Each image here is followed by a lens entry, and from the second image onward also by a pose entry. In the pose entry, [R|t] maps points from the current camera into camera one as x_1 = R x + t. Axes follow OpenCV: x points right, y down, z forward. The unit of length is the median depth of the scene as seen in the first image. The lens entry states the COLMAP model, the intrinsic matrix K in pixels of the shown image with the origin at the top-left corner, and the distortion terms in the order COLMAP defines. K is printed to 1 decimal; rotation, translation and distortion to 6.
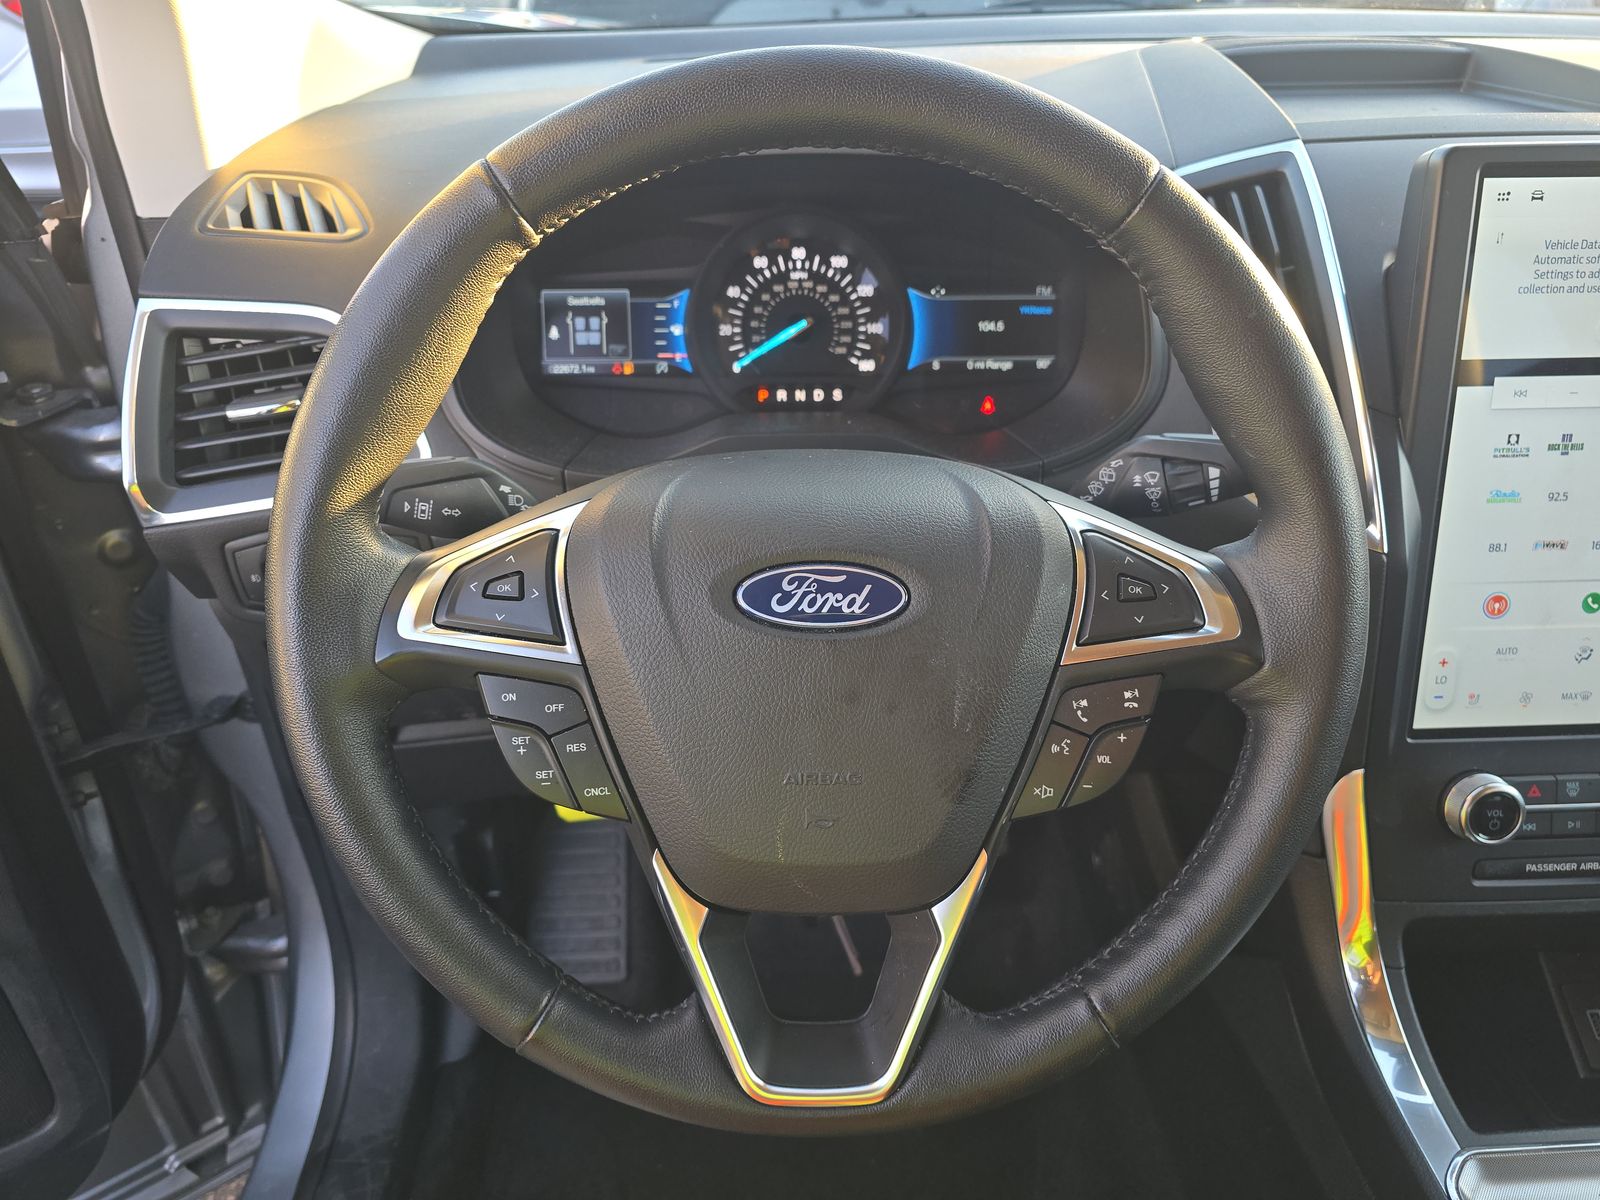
lens RADIAL K [[1153.1, 0, 805.3], [0, 1153.1, 599.0], [0, 0, 1]] dist [0.029561, -0.021654]
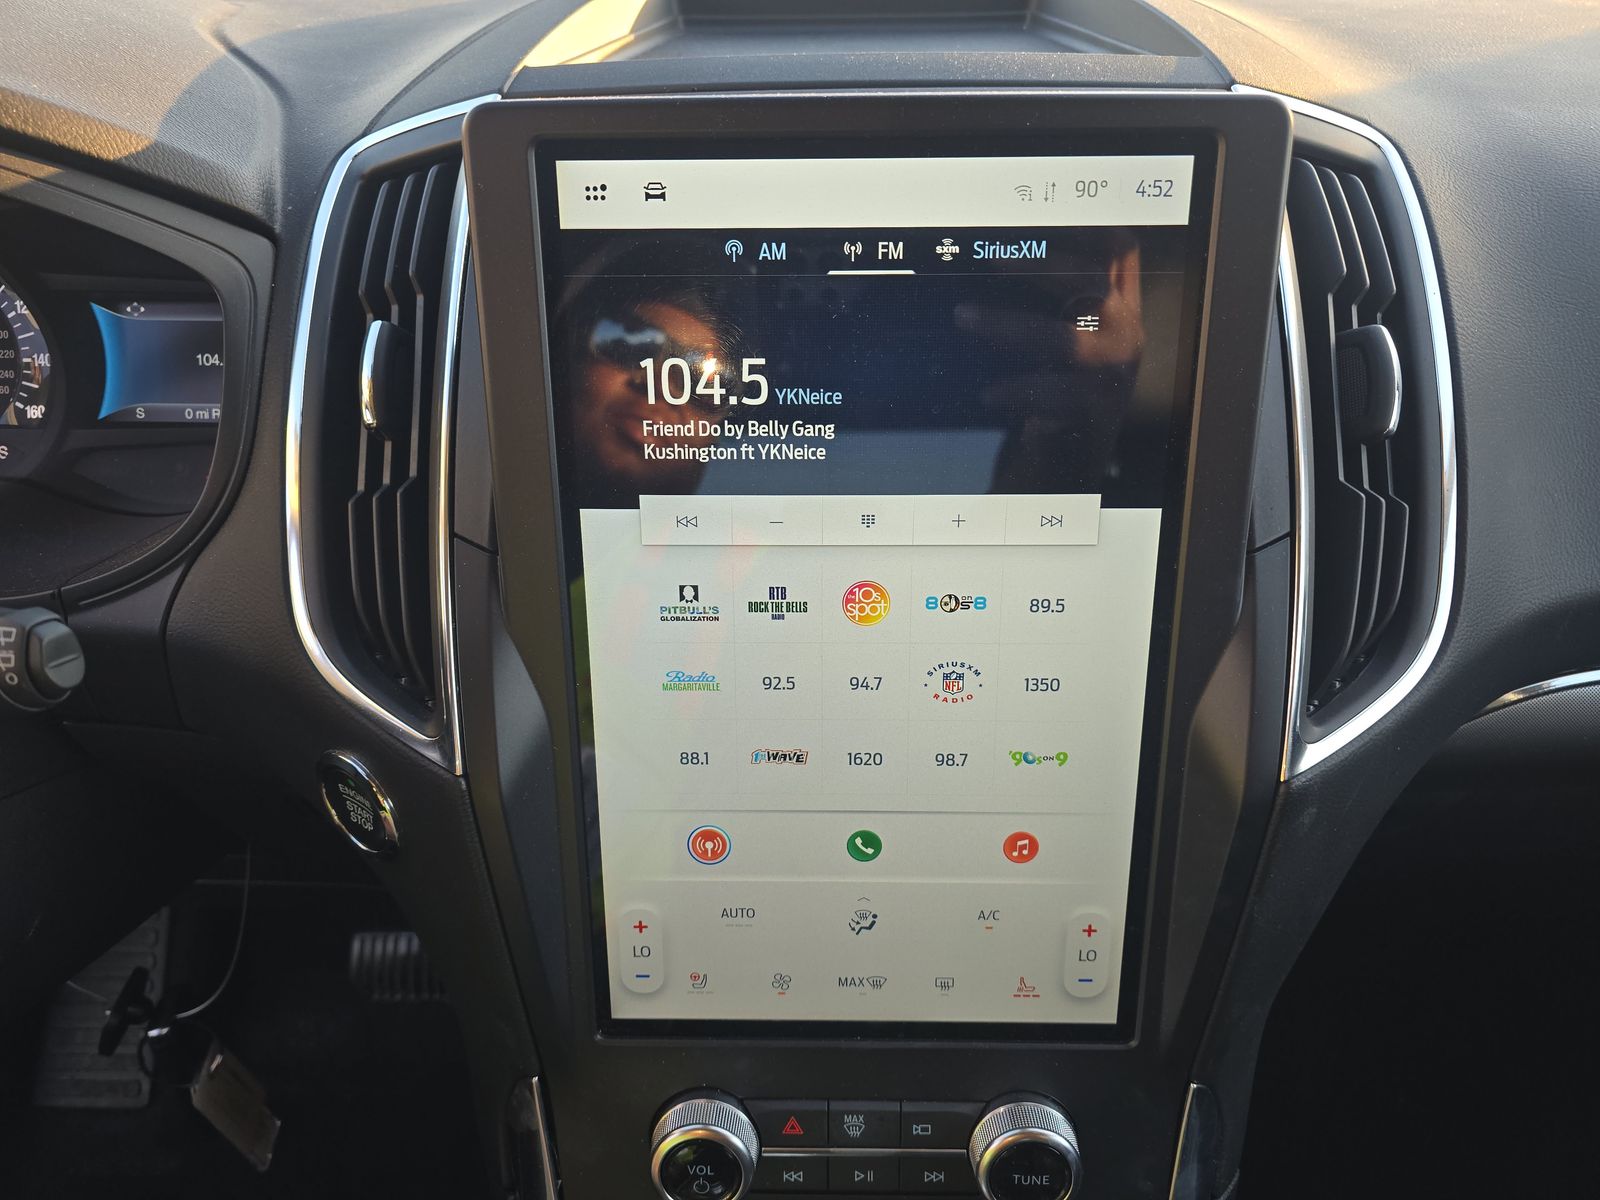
lens RADIAL K [[1153.1, 0, 793.8], [0, 1153.1, 601.2], [0, 0, 1]] dist [0.029561, -0.021654]
pose [[0.997606, 0.029366, -0.062610, 0.566374], [-0.027247, 0.999035, 0.034435, -0.125285], [0.063561, -0.032647, 0.997444, 0.319937]]
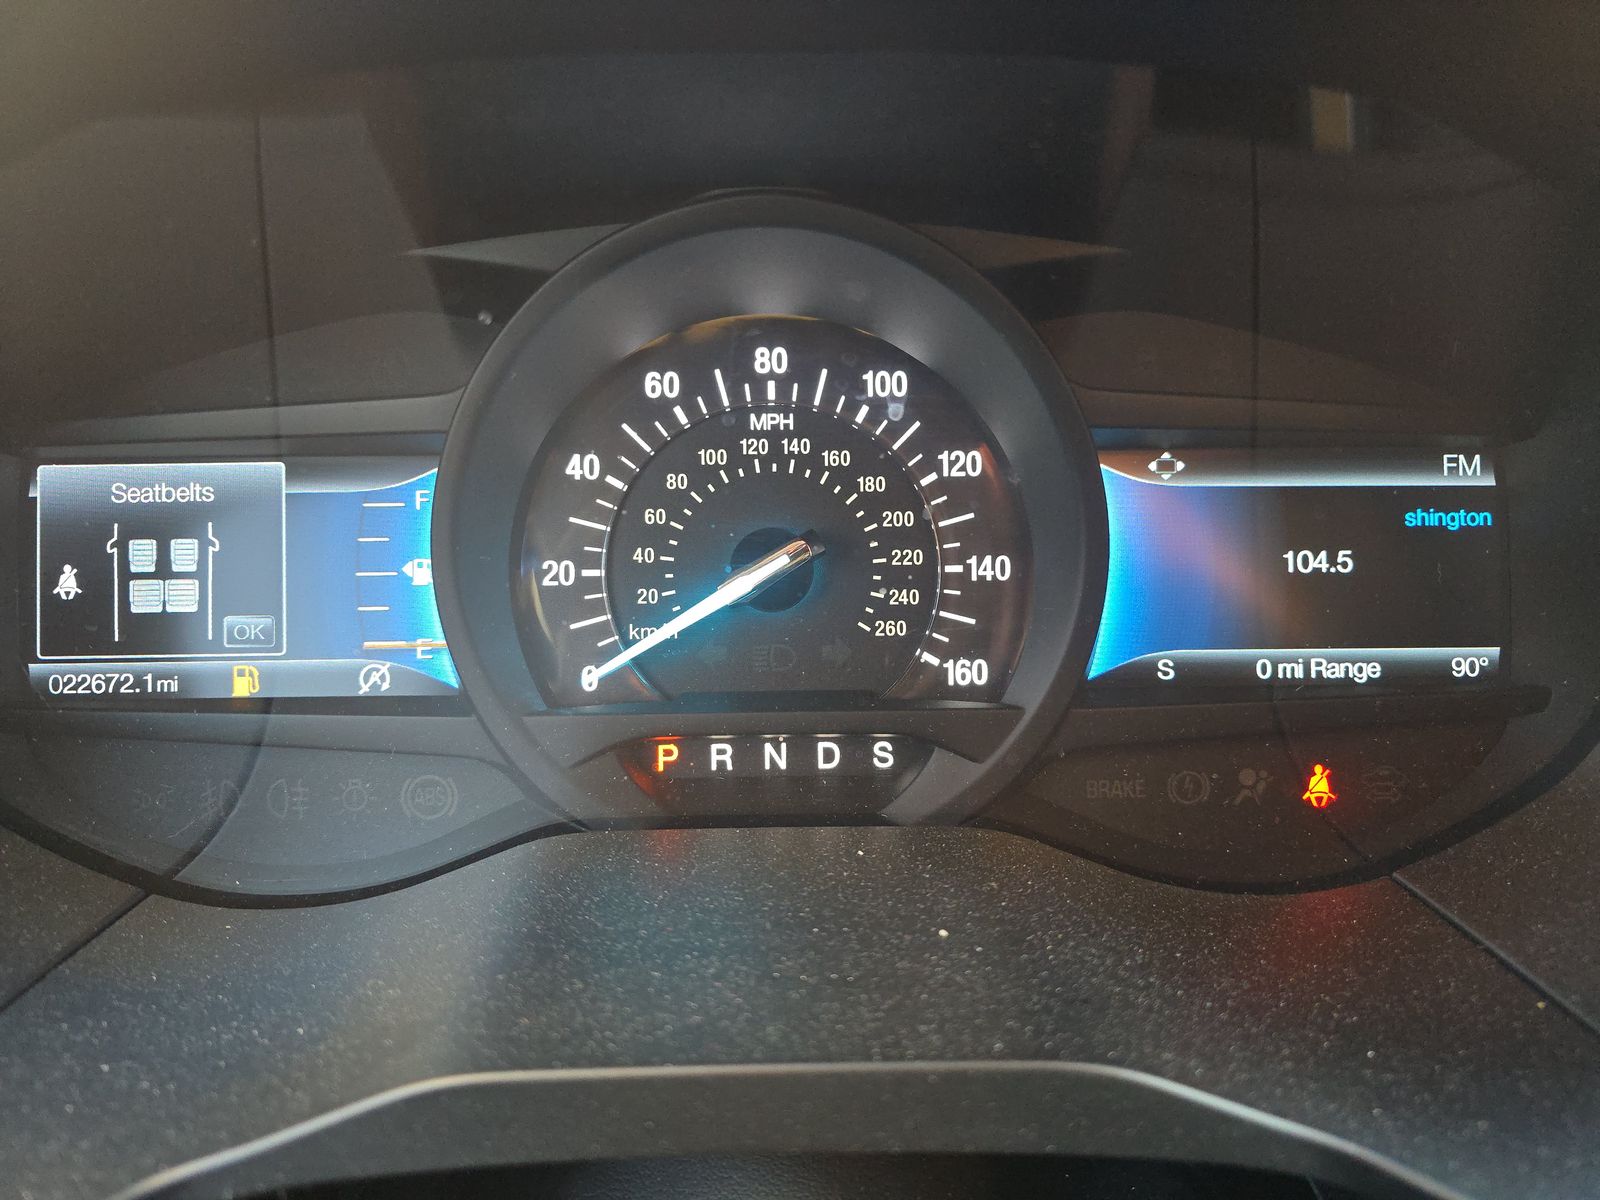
lens RADIAL K [[1153.1, 0, 801.2], [0, 1153.1, 611.0], [0, 0, 1]] dist [0.029561, -0.021654]
pose [[0.999888, 0.000148, -0.014944, 0.008723], [-0.002528, 0.987225, -0.159309, -0.166953], [0.014729, 0.159329, 0.987116, 0.661900]]
